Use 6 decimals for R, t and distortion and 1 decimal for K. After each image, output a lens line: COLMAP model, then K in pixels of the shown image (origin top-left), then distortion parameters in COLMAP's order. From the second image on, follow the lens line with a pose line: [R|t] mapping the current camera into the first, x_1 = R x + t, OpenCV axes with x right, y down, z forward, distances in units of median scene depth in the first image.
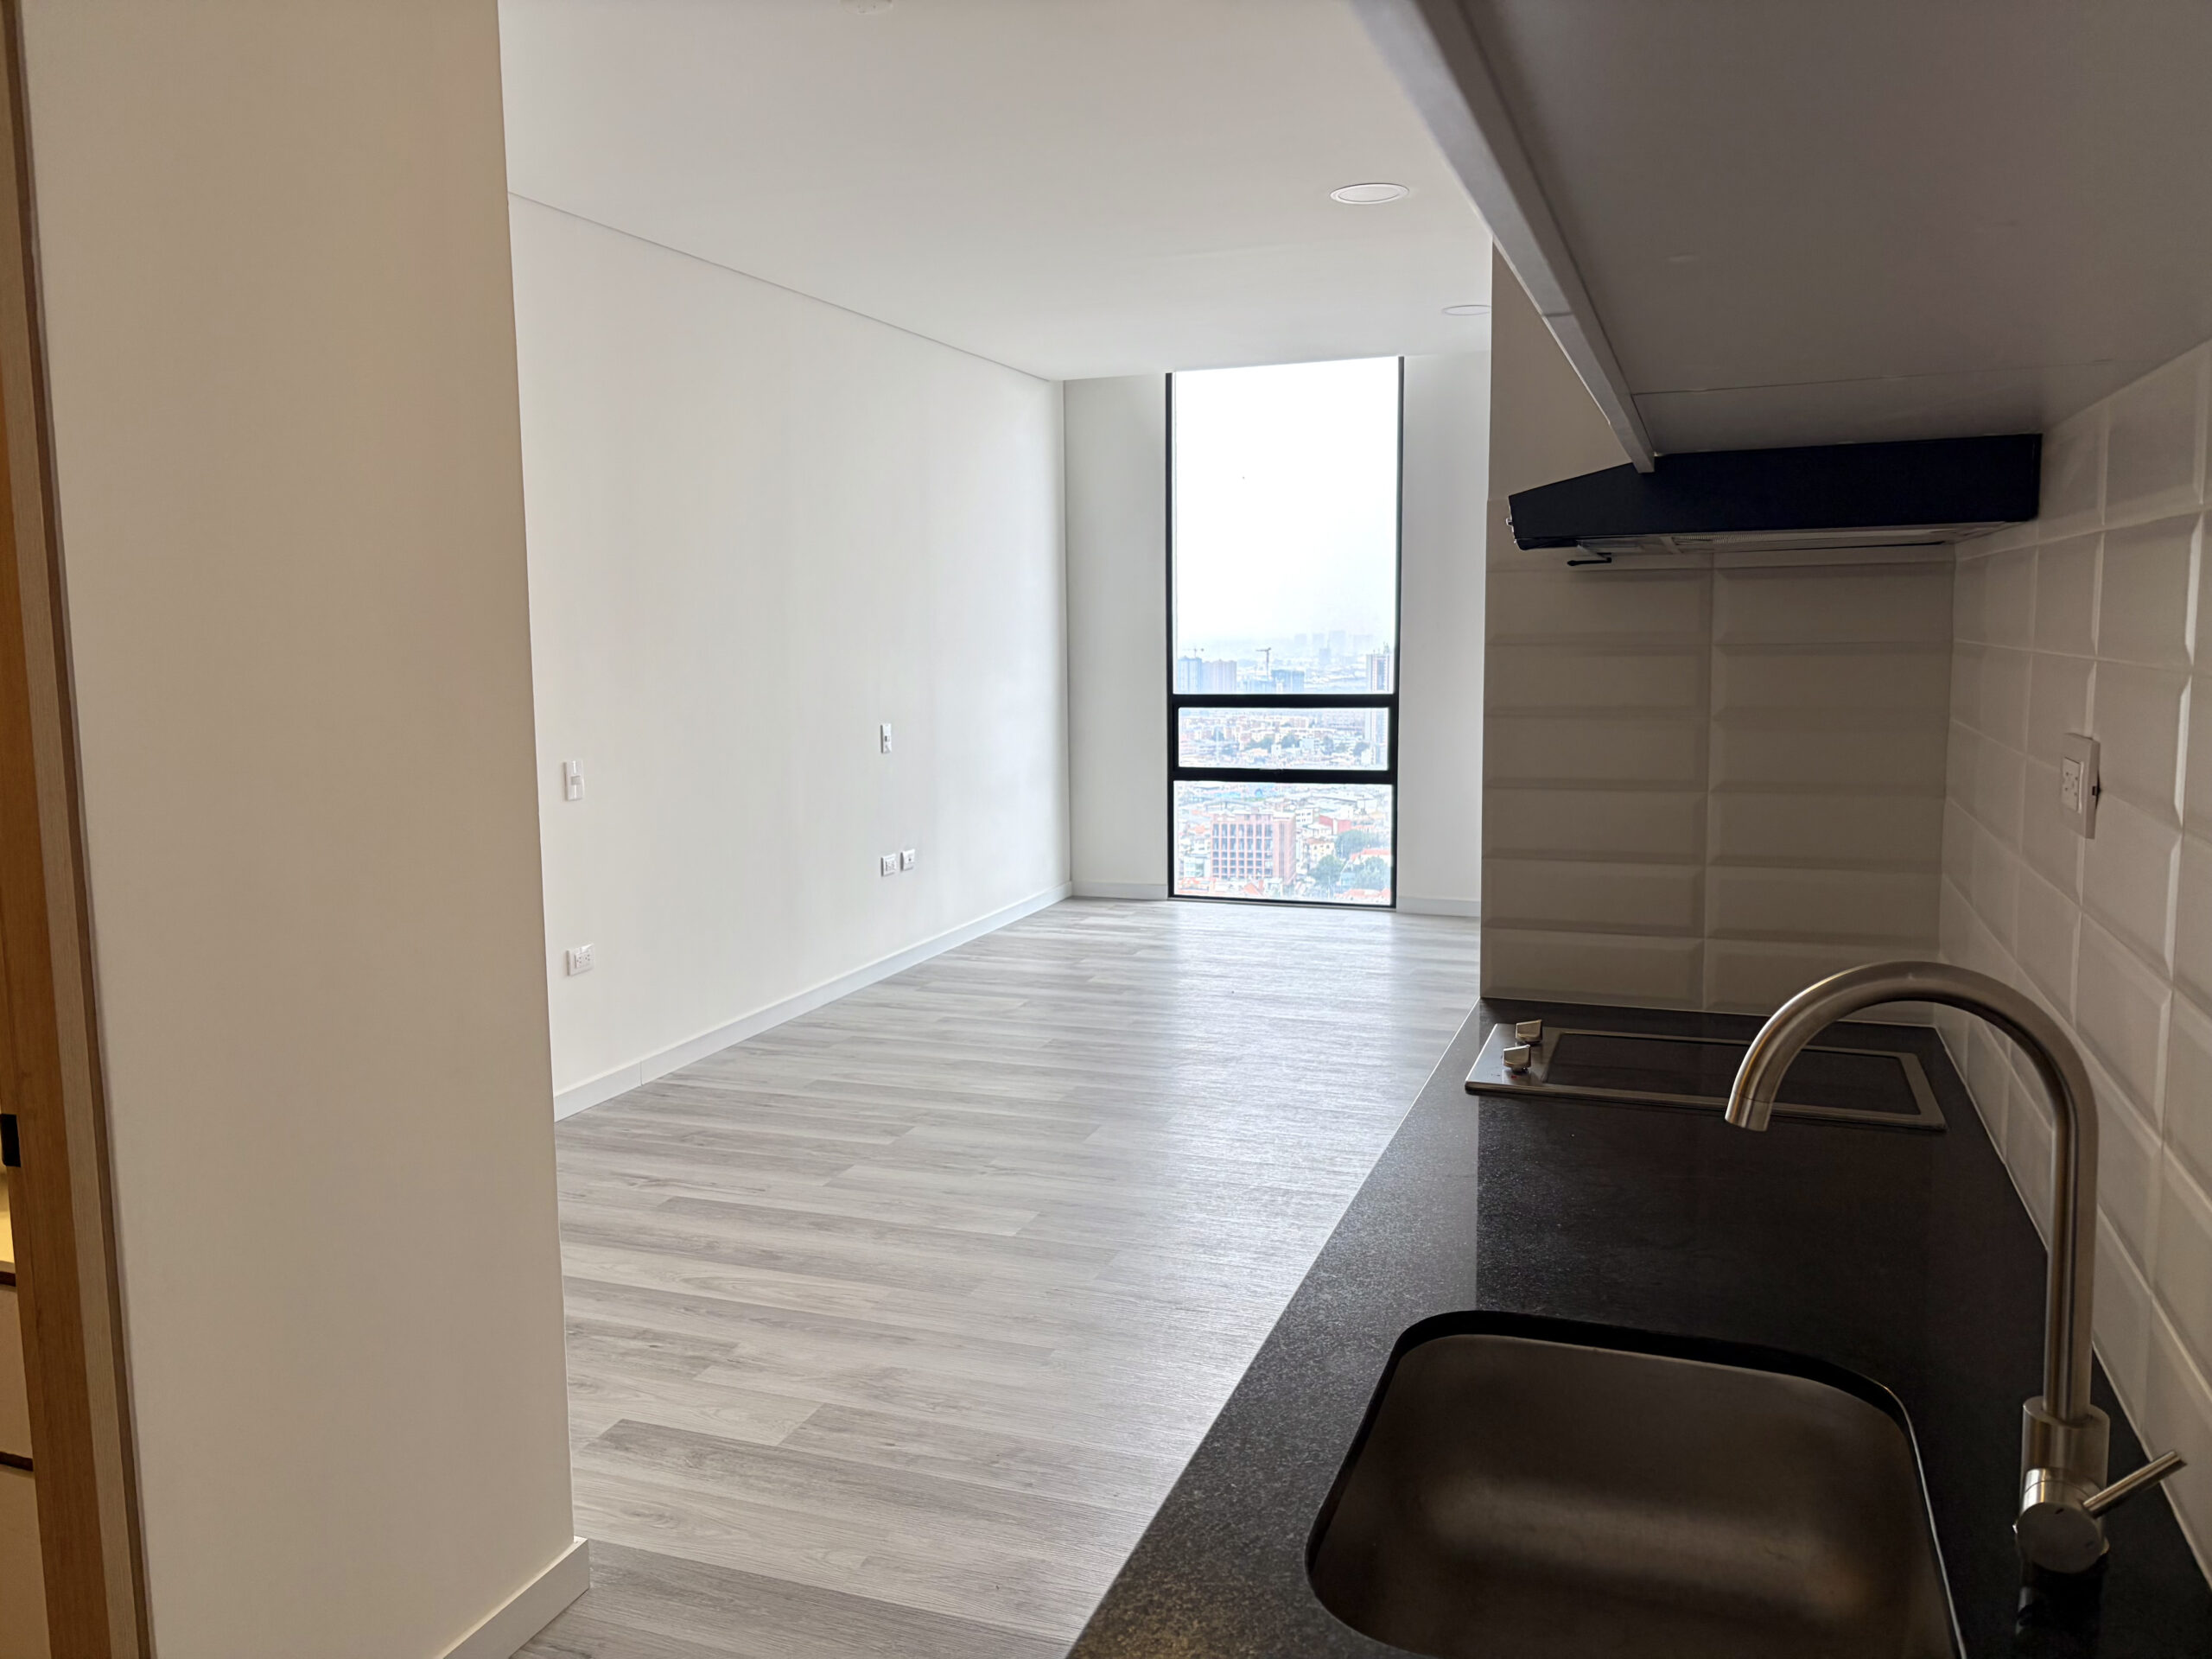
lens RADIAL K [[1678.3, 0, 1108.2], [0, 1678.3, 832.4], [0, 0, 1]] dist [0.052683, -0.051611]
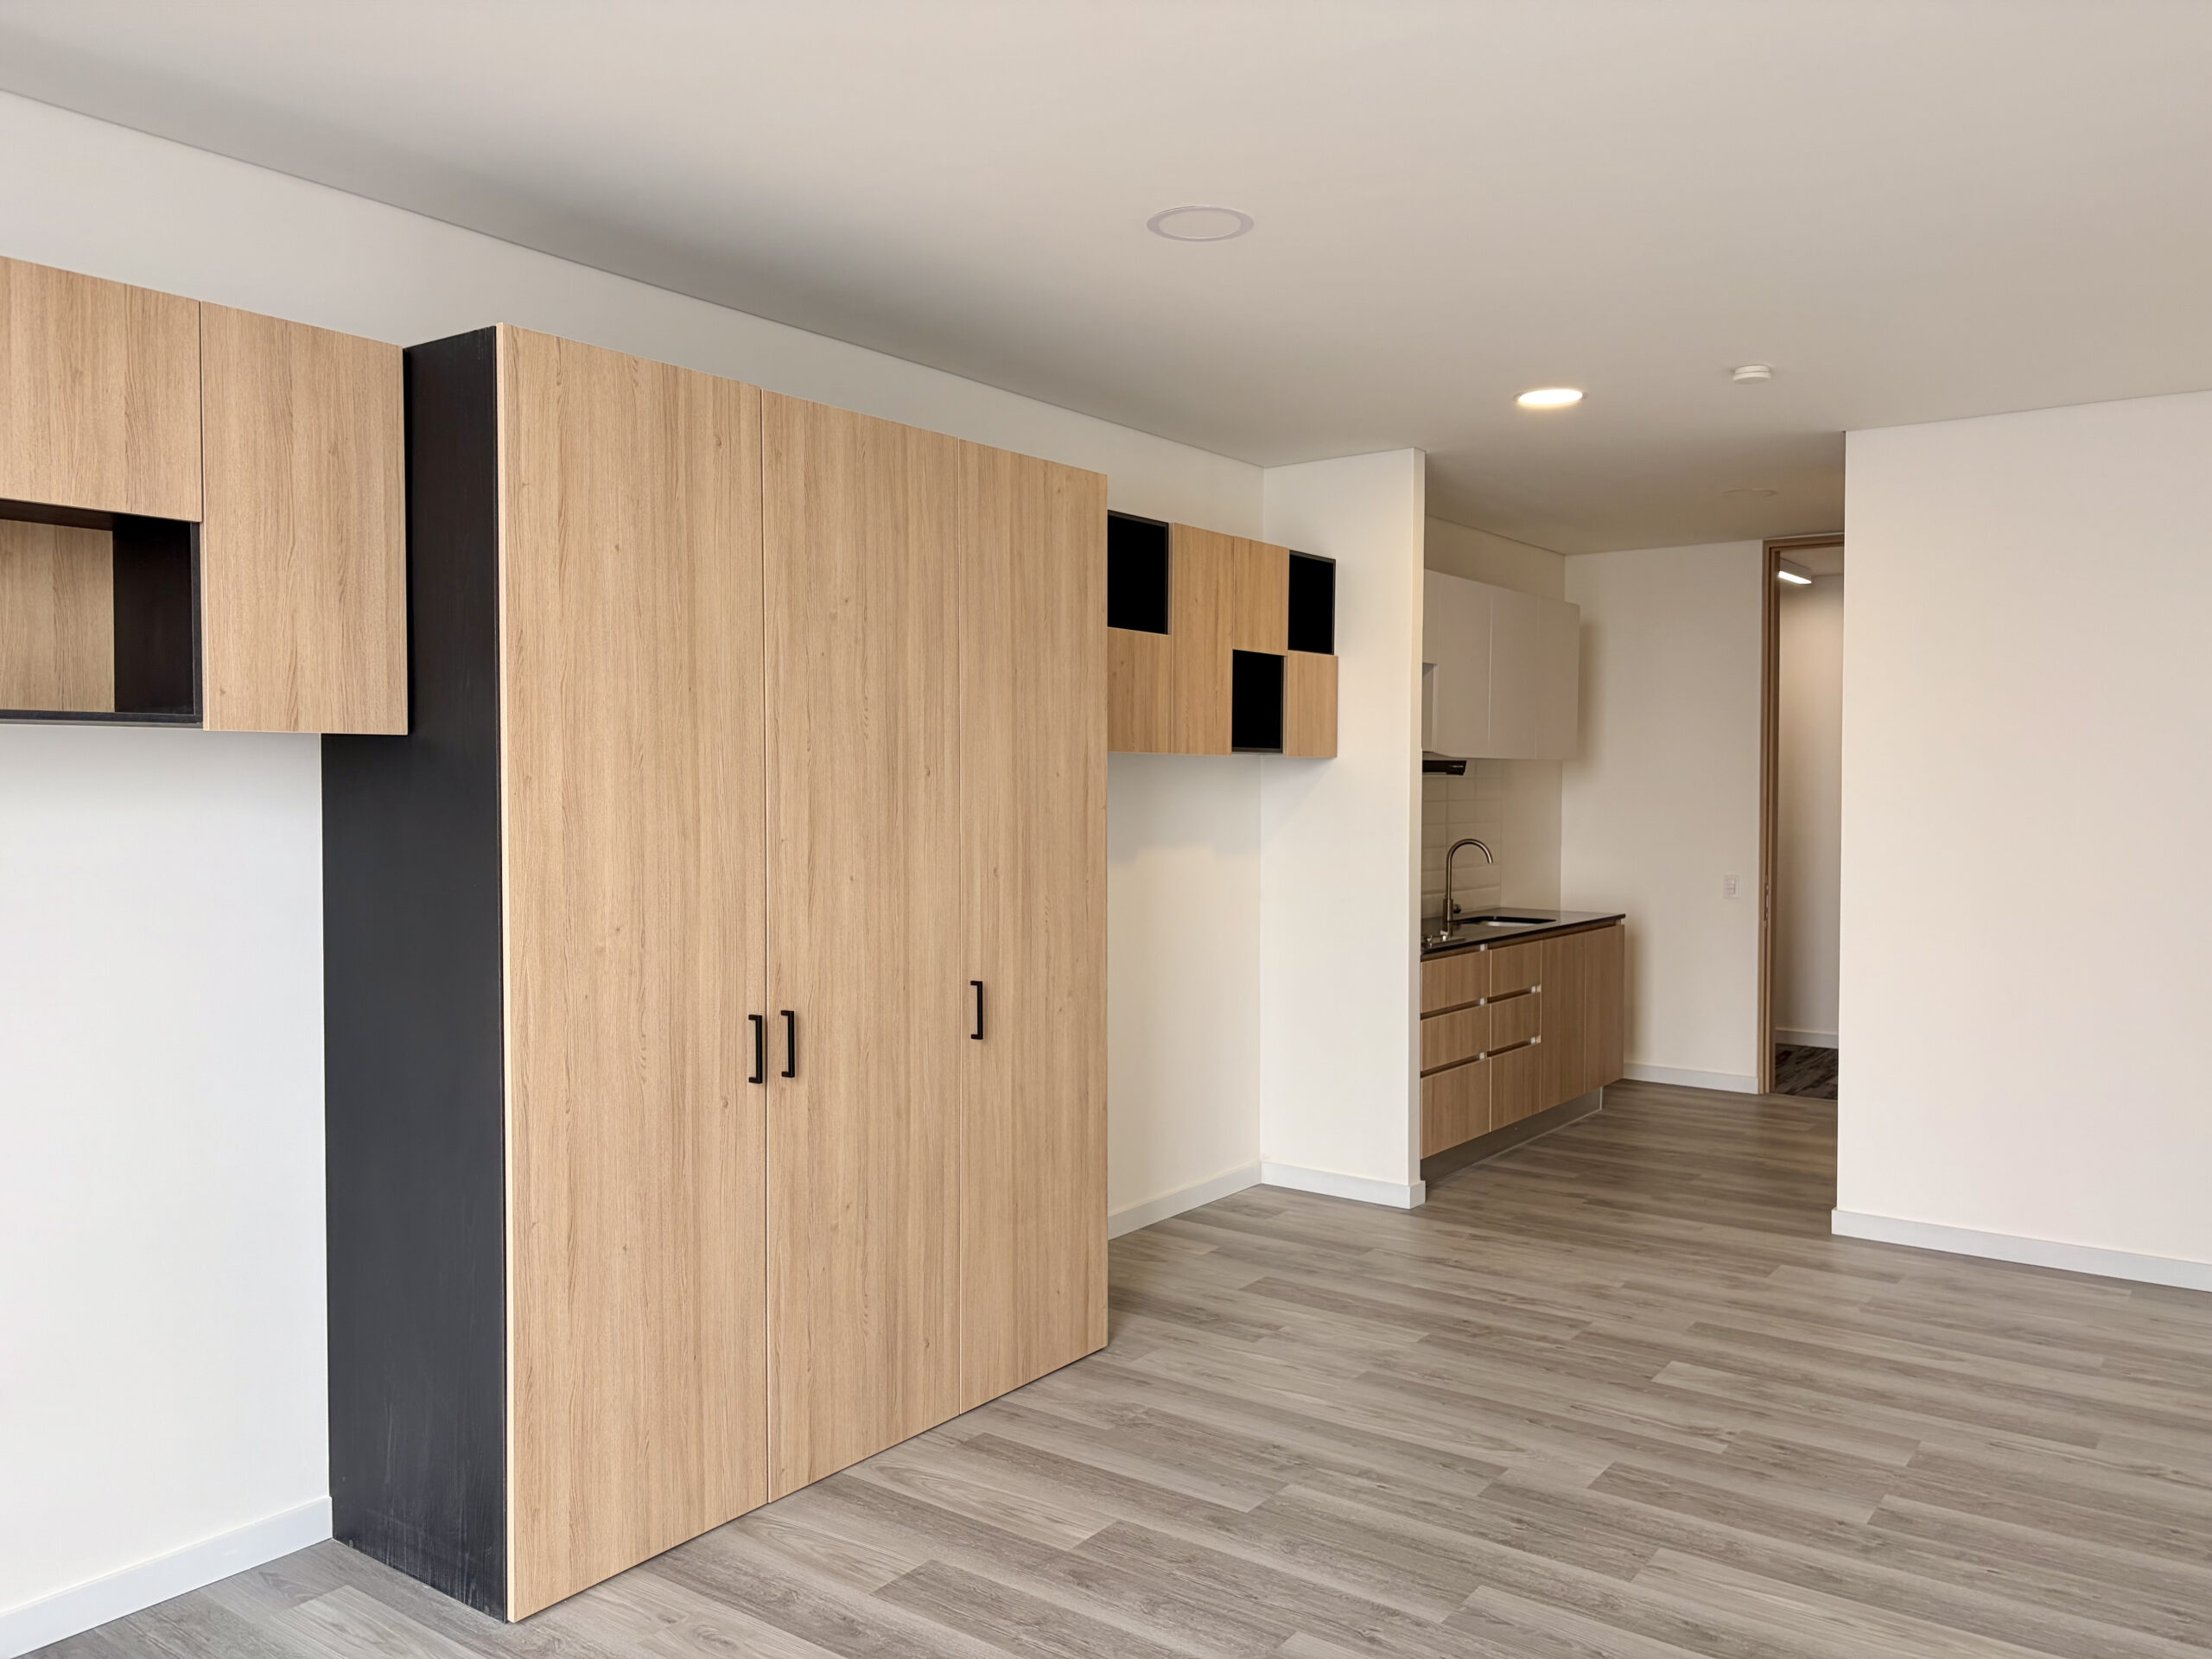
lens RADIAL K [[1678.3, 0, 1091.3], [0, 1678.3, 820.8], [0, 0, 1]] dist [0.052683, -0.051611]
pose [[-0.958031, 0.005038, 0.286621, -0.011313], [0.046550, 0.989309, 0.138202, -0.259466], [-0.282861, 0.145744, -0.948023, 1.972932]]
